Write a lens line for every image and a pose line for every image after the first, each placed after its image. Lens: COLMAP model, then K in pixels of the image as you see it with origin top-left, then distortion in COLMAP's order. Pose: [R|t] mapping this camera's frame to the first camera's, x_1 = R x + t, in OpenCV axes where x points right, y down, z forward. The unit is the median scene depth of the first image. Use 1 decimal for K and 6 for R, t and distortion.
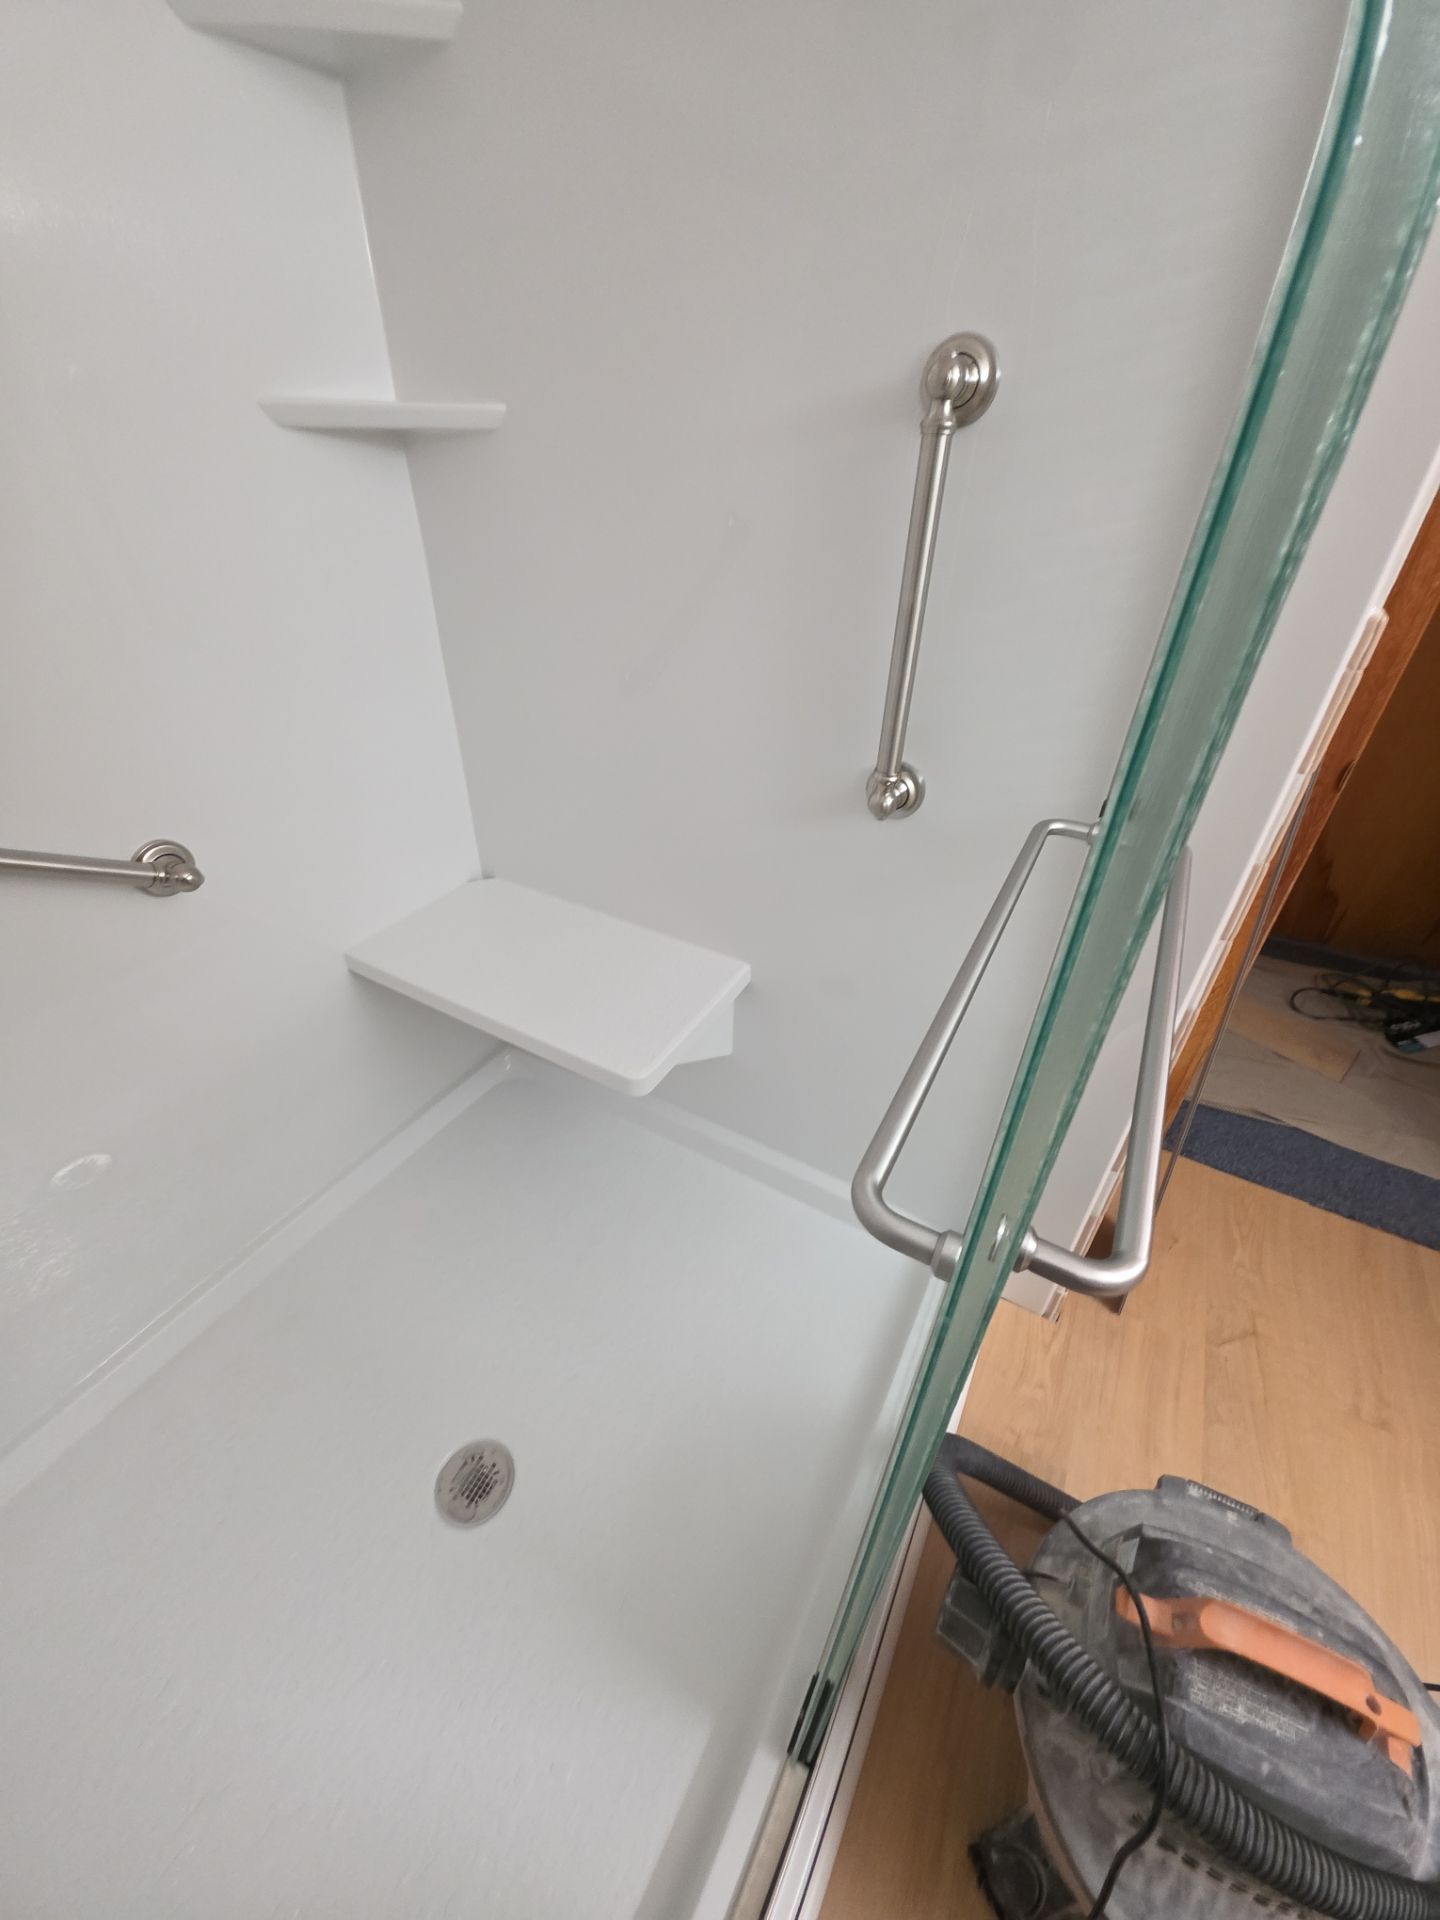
lens RADIAL K [[763.8, 0, 711.8], [0, 763.8, 951.4], [0, 0, 1]] dist [0.000069, -0.004239]
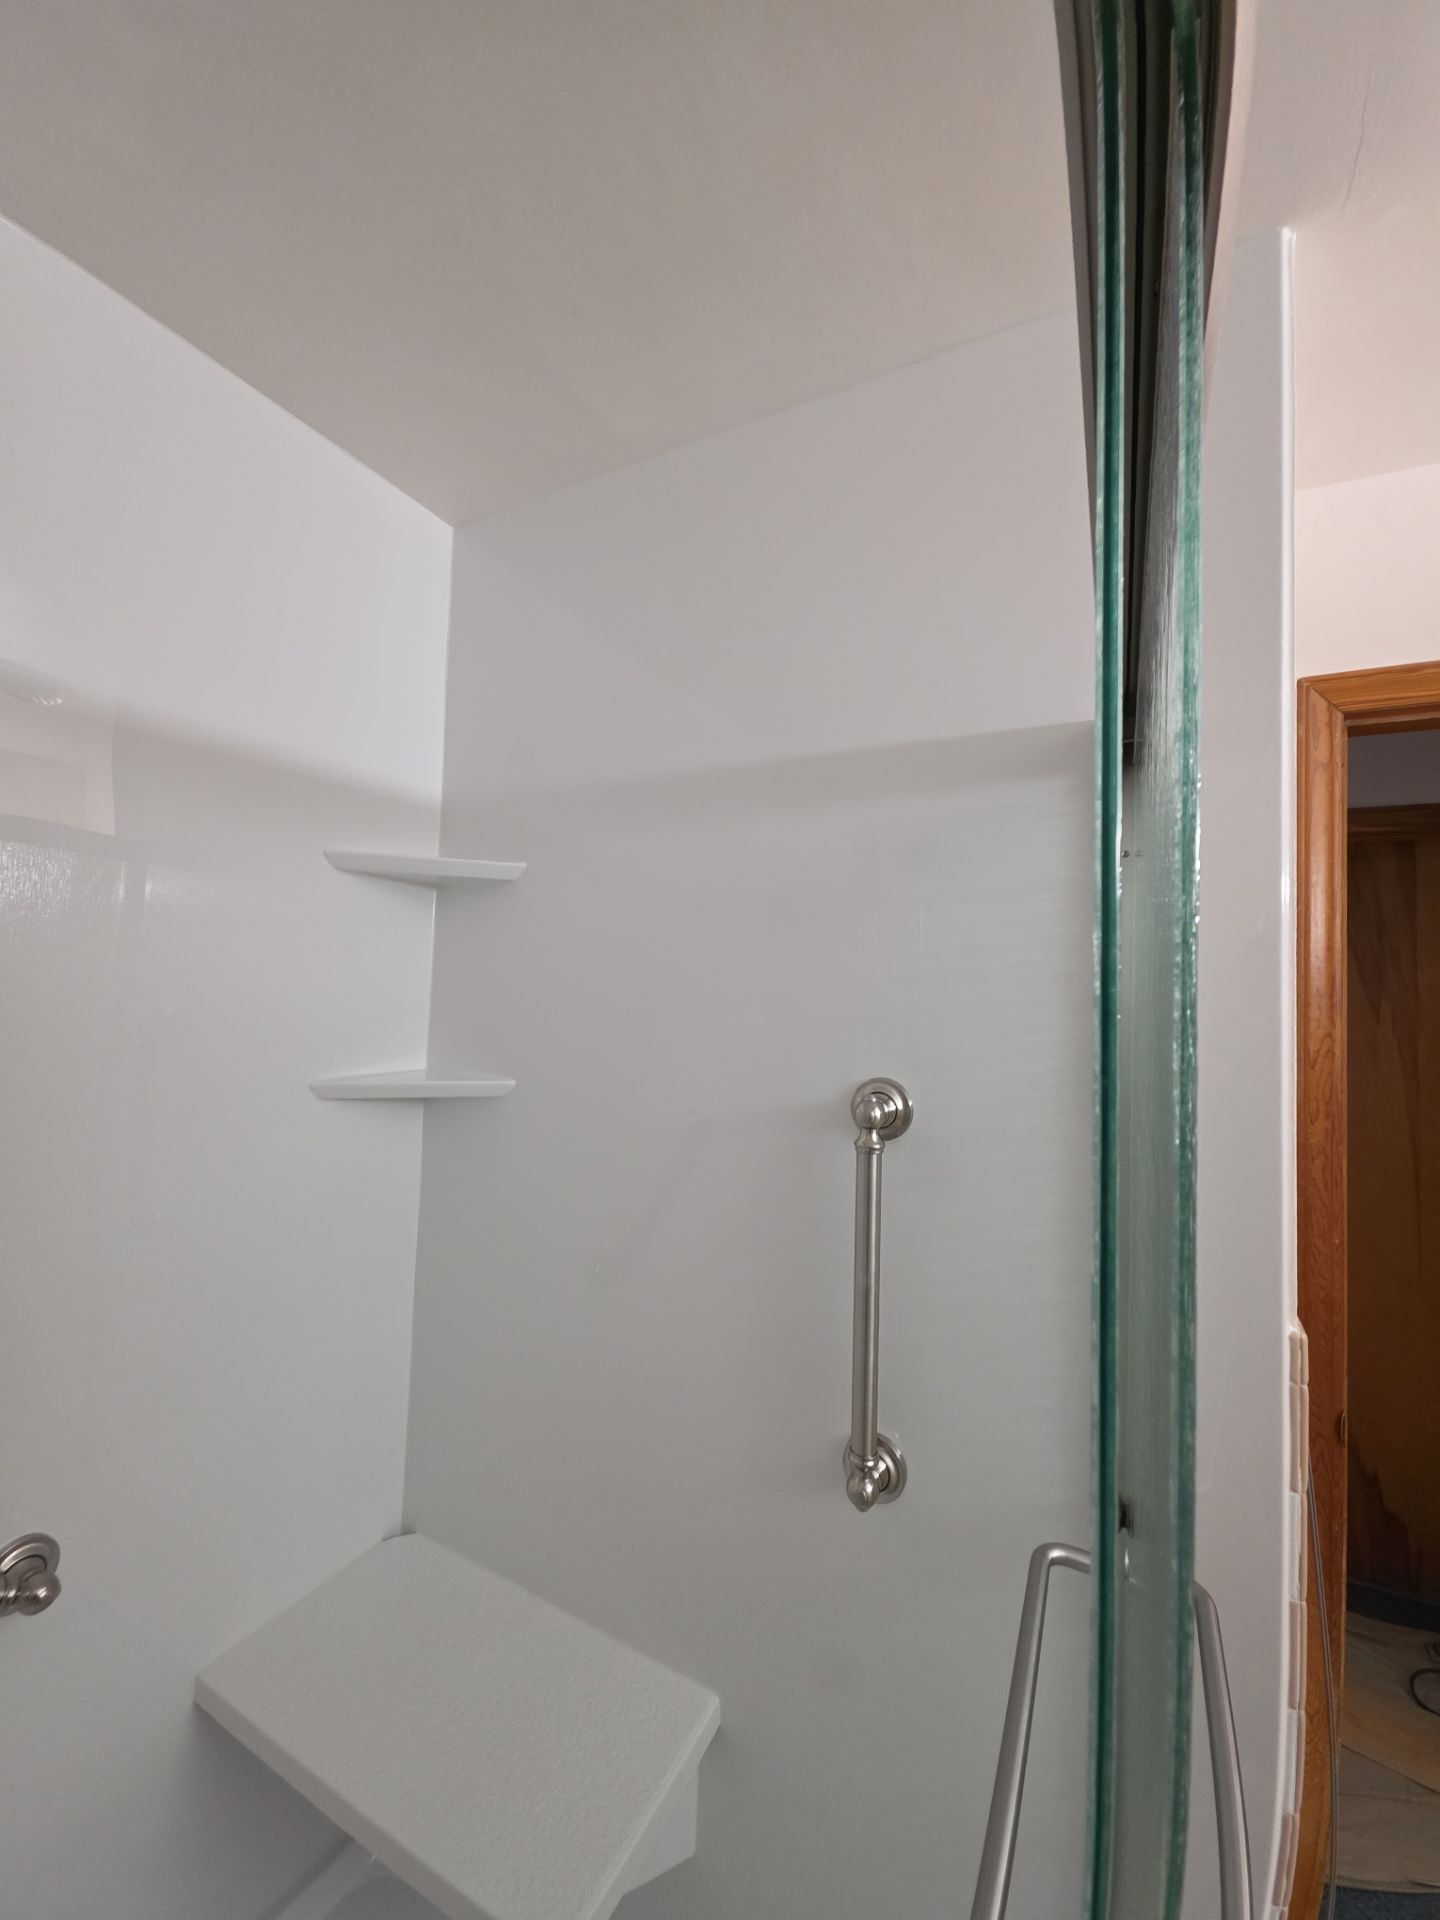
lens RADIAL K [[749.9, 0, 711.7], [0, 749.9, 938.8], [0, 0, 1]] dist [0.010675, -0.007666]
pose [[0.998917, 0.024214, 0.039739, -0.009597], [0.005311, 0.789046, -0.614311, -0.152721], [-0.046231, 0.613857, 0.788063, -0.108276]]
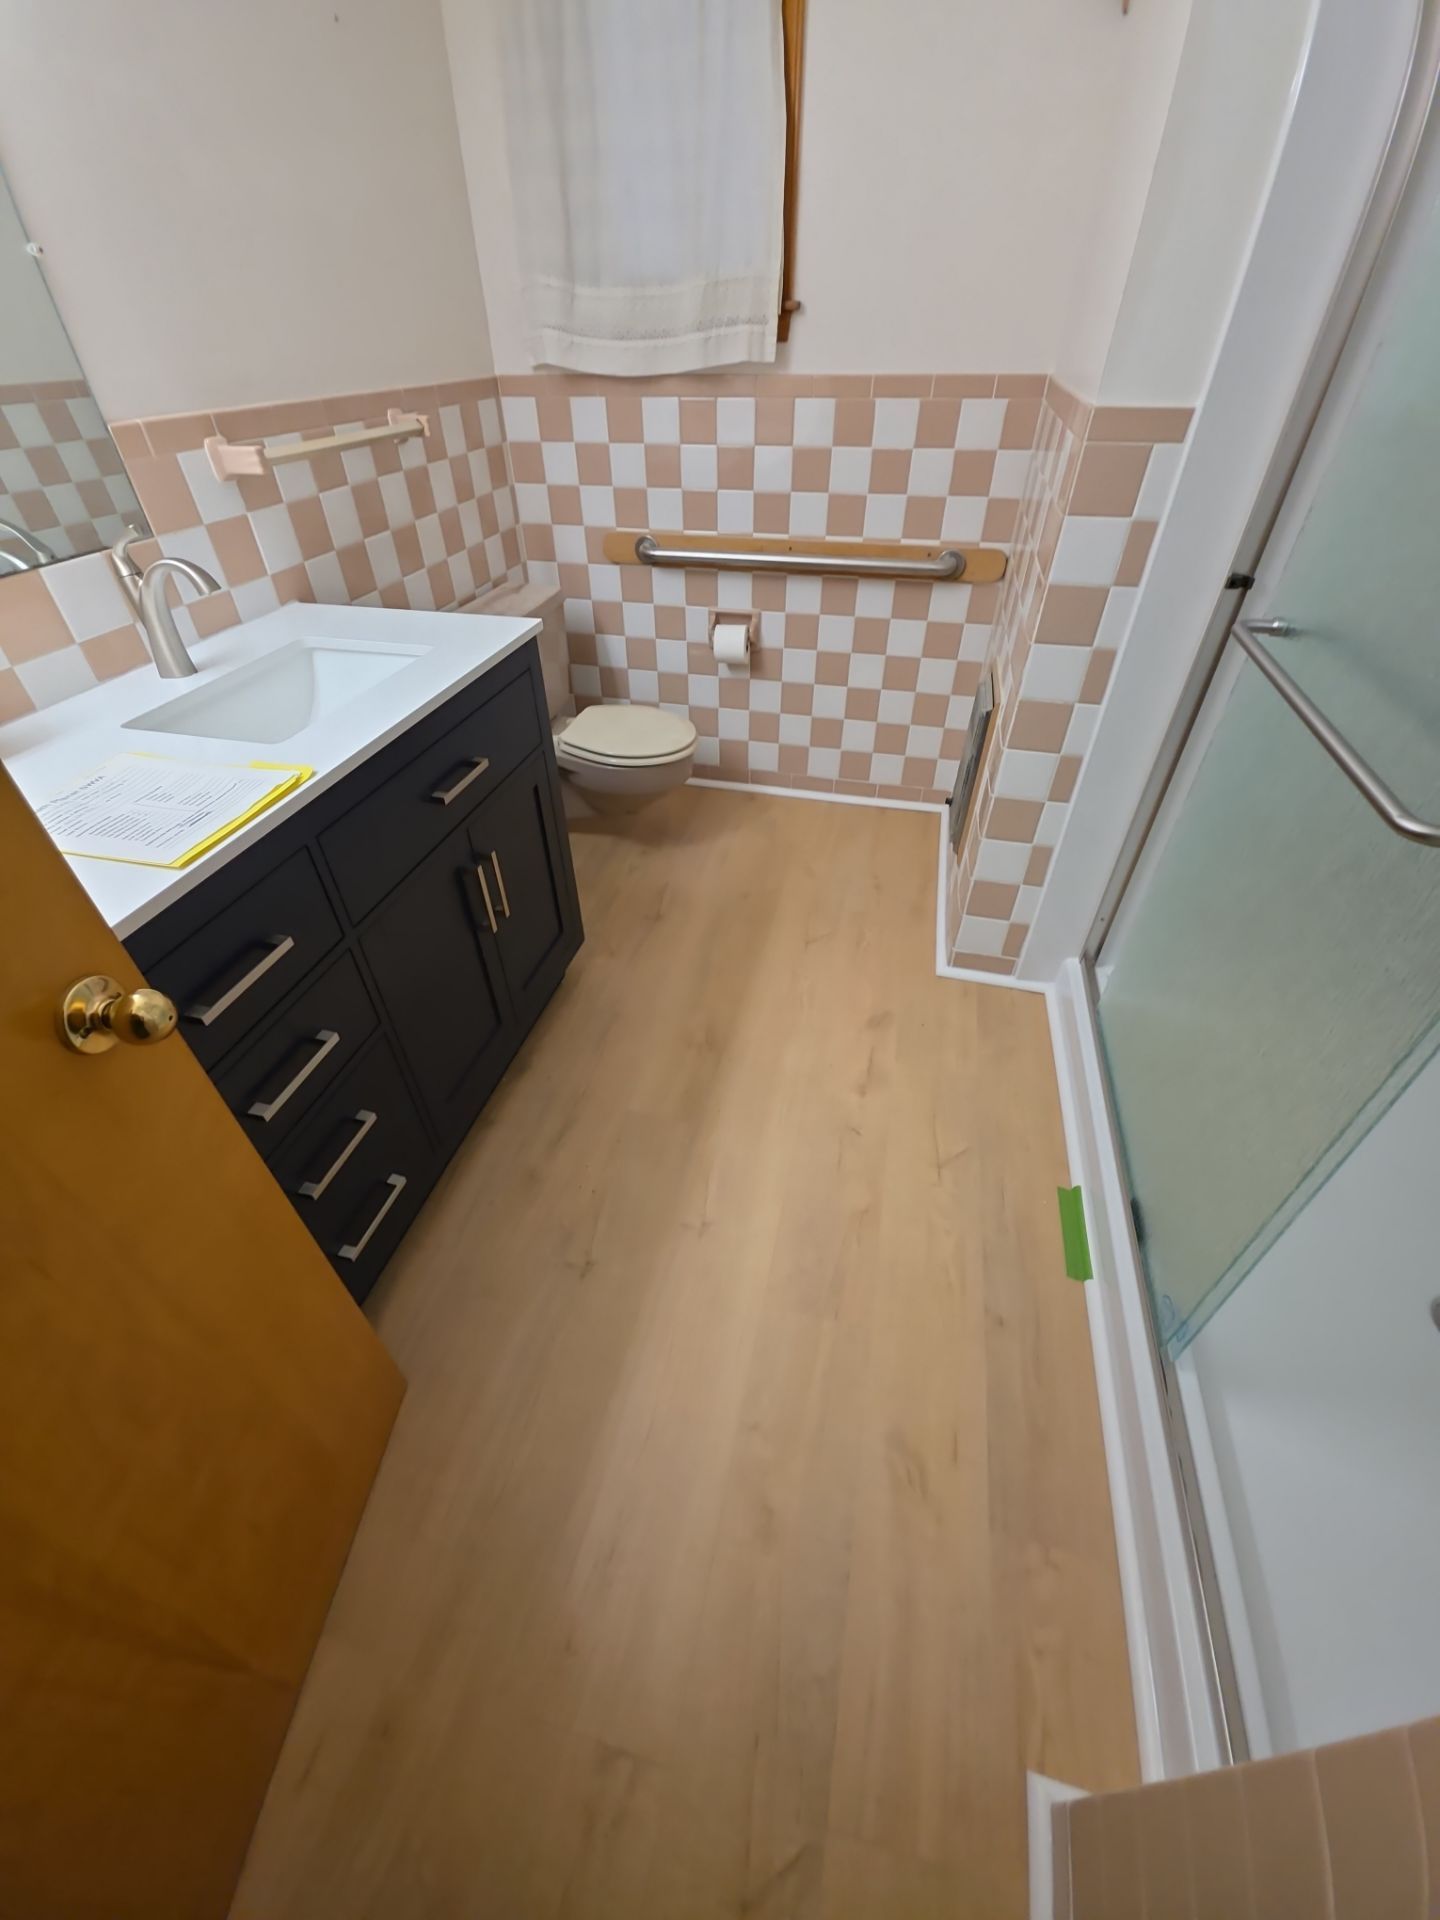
lens RADIAL K [[760.9, 0, 719.4], [0, 760.9, 953.0], [0, 0, 1]] dist [0.000269, -0.000560]
pose [[-0.962844, 0.174179, -0.206380, 0.927028], [-0.151172, 0.285632, 0.946341, -0.349358], [0.223782, 0.942378, -0.248688, 0.559791]]
